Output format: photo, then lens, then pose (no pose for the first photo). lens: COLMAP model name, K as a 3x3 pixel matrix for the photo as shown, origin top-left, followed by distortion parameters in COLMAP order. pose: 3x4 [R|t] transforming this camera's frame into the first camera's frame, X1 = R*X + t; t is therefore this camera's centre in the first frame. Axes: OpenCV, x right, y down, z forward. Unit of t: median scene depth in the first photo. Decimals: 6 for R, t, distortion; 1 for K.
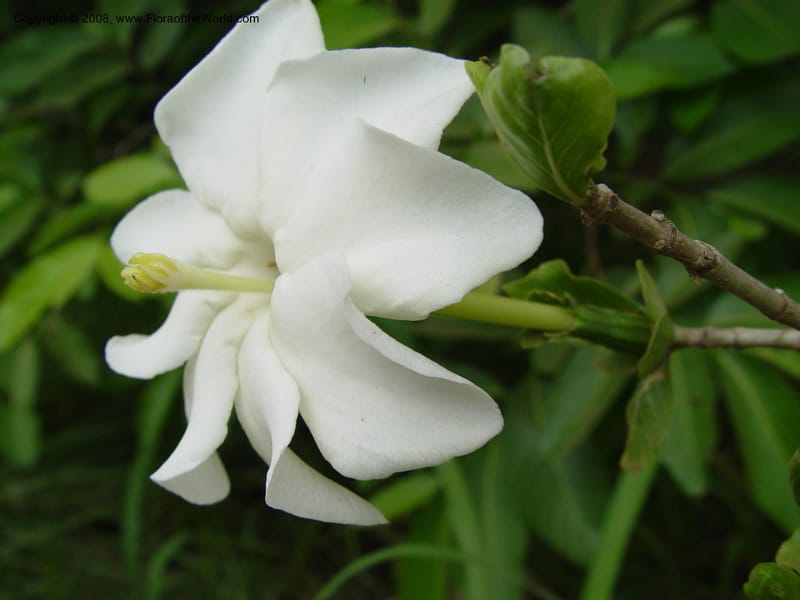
lens RADIAL K [[939.7, 0, 400.0], [0, 939.7, 300.0], [0, 0, 1]] dist [-0.222866, 0.075356]
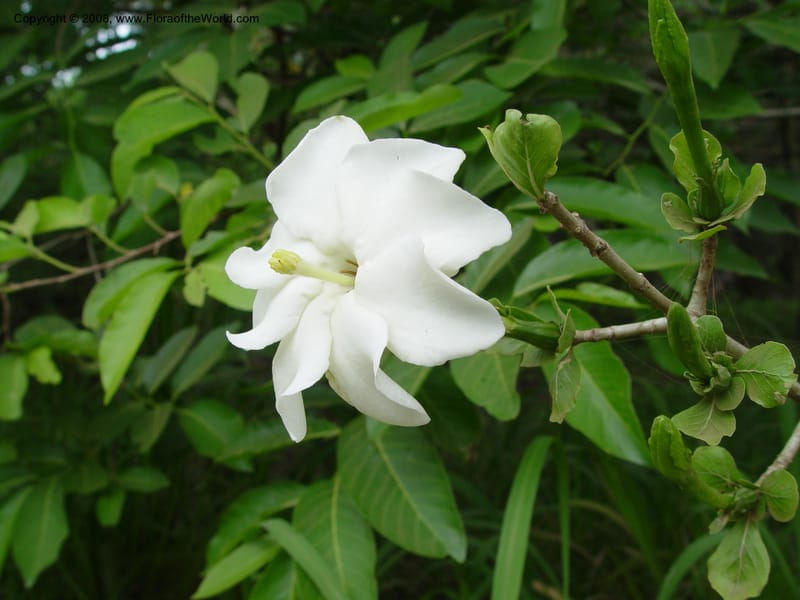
lens RADIAL K [[939.7, 0, 400.0], [0, 939.7, 300.0], [0, 0, 1]] dist [-0.222866, 0.075356]
pose [[0.980230, -0.028489, 0.195802, -0.384507], [0.076260, 0.967524, -0.241003, 0.438619], [-0.182577, 0.251170, 0.950568, -0.588734]]
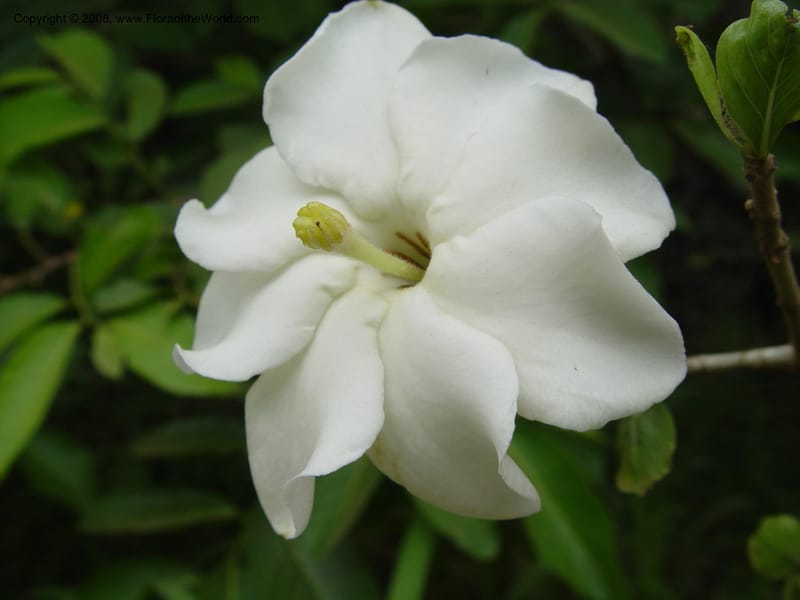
lens RADIAL K [[939.7, 0, 400.0], [0, 939.7, 300.0], [0, 0, 1]] dist [-0.222866, 0.075356]
pose [[0.908136, 0.026652, 0.417826, -0.556611], [0.070401, 0.974041, -0.215145, 0.230023], [-0.412714, 0.224796, 0.882686, 0.181521]]
